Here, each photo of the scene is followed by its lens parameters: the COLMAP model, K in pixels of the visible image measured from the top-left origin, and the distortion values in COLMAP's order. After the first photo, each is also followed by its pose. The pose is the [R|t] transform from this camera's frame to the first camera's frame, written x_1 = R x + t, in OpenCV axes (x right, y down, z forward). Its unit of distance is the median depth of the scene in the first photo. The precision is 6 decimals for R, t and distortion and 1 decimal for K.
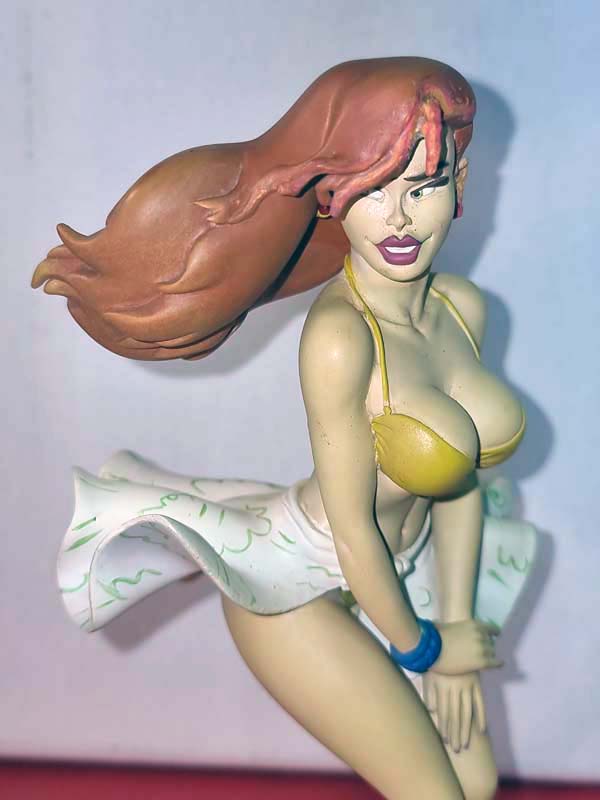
lens RADIAL K [[1096.7, 0, 300.0], [0, 1096.7, 400.0], [0, 0, 1]] dist [0.027892, 0.056464]
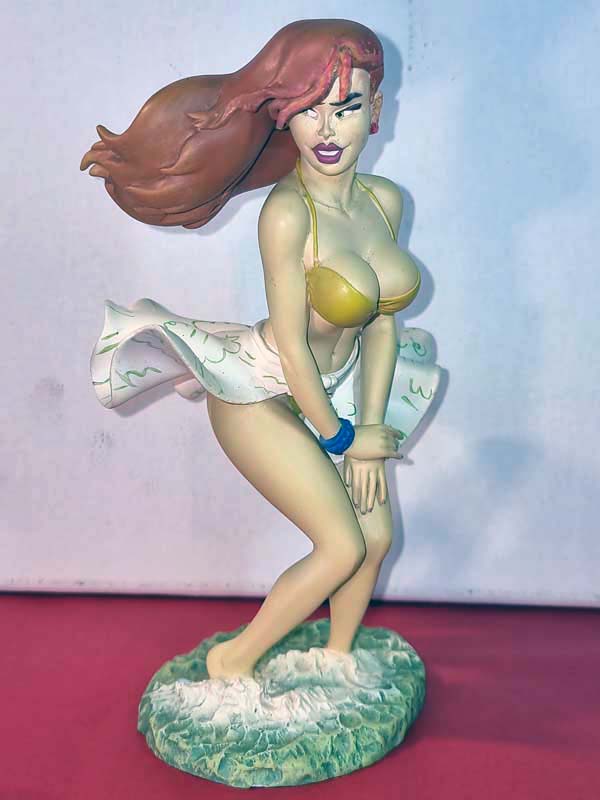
lens RADIAL K [[1096.7, 0, 300.0], [0, 1096.7, 400.0], [0, 0, 1]] dist [0.027892, 0.056464]
pose [[0.996532, 0.054686, -0.062713, 0.157353], [-0.051082, 0.997026, 0.057705, 0.104588], [0.065683, -0.054301, 0.996362, -0.461595]]
